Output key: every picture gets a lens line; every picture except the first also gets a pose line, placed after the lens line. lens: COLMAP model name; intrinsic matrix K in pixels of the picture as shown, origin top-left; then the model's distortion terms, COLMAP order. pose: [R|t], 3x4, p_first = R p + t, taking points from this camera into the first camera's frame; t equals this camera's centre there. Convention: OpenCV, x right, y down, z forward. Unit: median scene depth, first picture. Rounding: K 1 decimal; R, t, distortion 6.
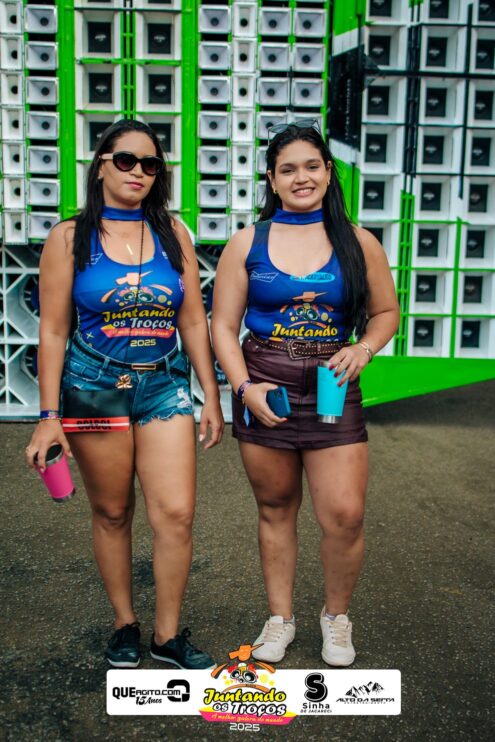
lens RADIAL K [[1051.6, 0, 247.5], [0, 1051.6, 371.0], [0, 0, 1]] dist [-0.041346, 0.066655]
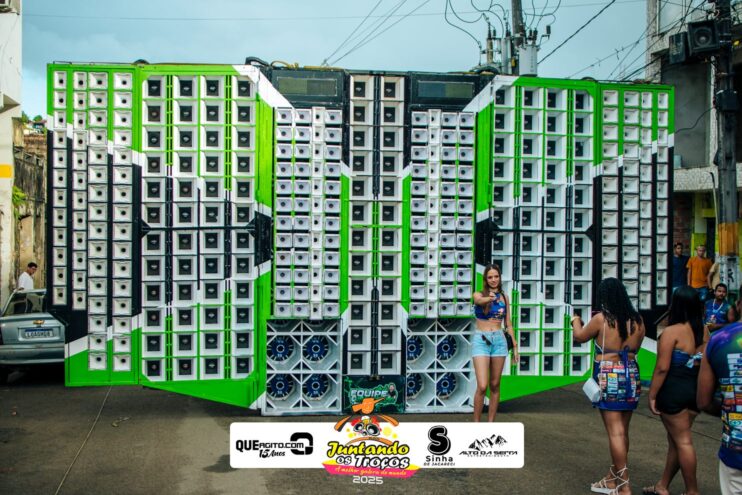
lens RADIAL K [[1043.3, 0, 371.0], [0, 1043.3, 247.5], [0, 0, 1]] dist [-0.002039, -0.082617]
pose [[0.993173, -0.007463, 0.116408, -0.350941], [0.027256, 0.985173, -0.169383, 0.075235], [-0.113418, 0.171400, 0.978651, -0.908750]]
